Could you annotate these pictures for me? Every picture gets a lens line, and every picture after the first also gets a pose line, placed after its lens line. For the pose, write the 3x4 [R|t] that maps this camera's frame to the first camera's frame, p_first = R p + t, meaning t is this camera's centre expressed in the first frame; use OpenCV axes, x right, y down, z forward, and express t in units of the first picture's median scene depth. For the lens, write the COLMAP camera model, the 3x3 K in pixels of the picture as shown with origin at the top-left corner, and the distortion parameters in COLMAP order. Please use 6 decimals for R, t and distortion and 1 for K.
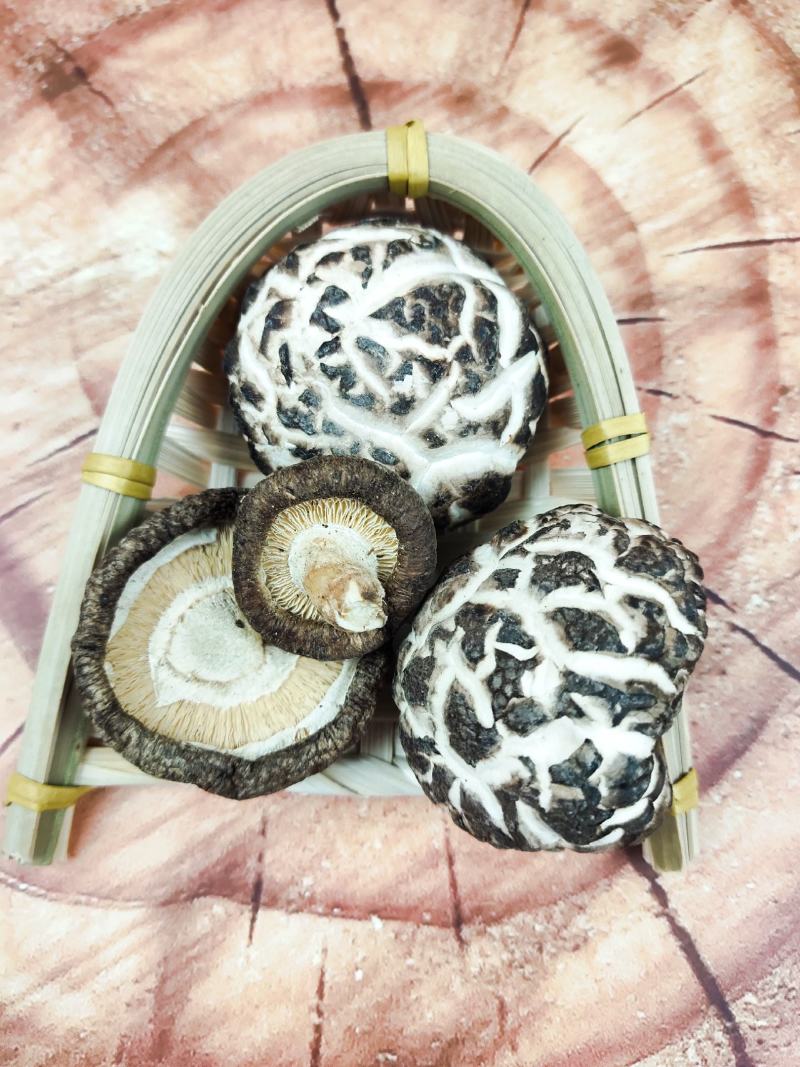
lens RADIAL K [[833.3, 0, 400.0], [0, 833.3, 533.5], [0, 0, 1]] dist [0.059368, -0.122416]
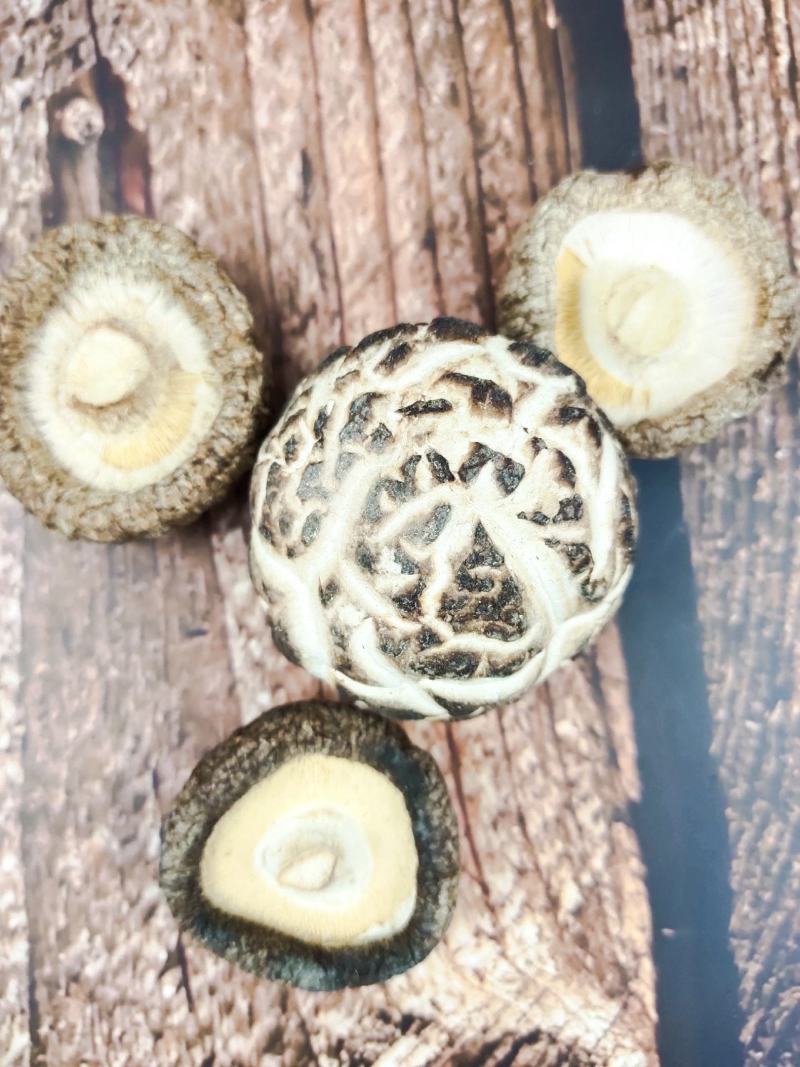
lens RADIAL K [[833.3, 0, 400.0], [0, 833.3, 533.5], [0, 0, 1]] dist [0.059368, -0.122416]
pose [[-0.021751, 0.991012, 0.131990, -0.144500], [-0.991983, -0.037832, 0.120577, -0.324068], [0.124487, -0.128309, 0.983890, 0.274983]]
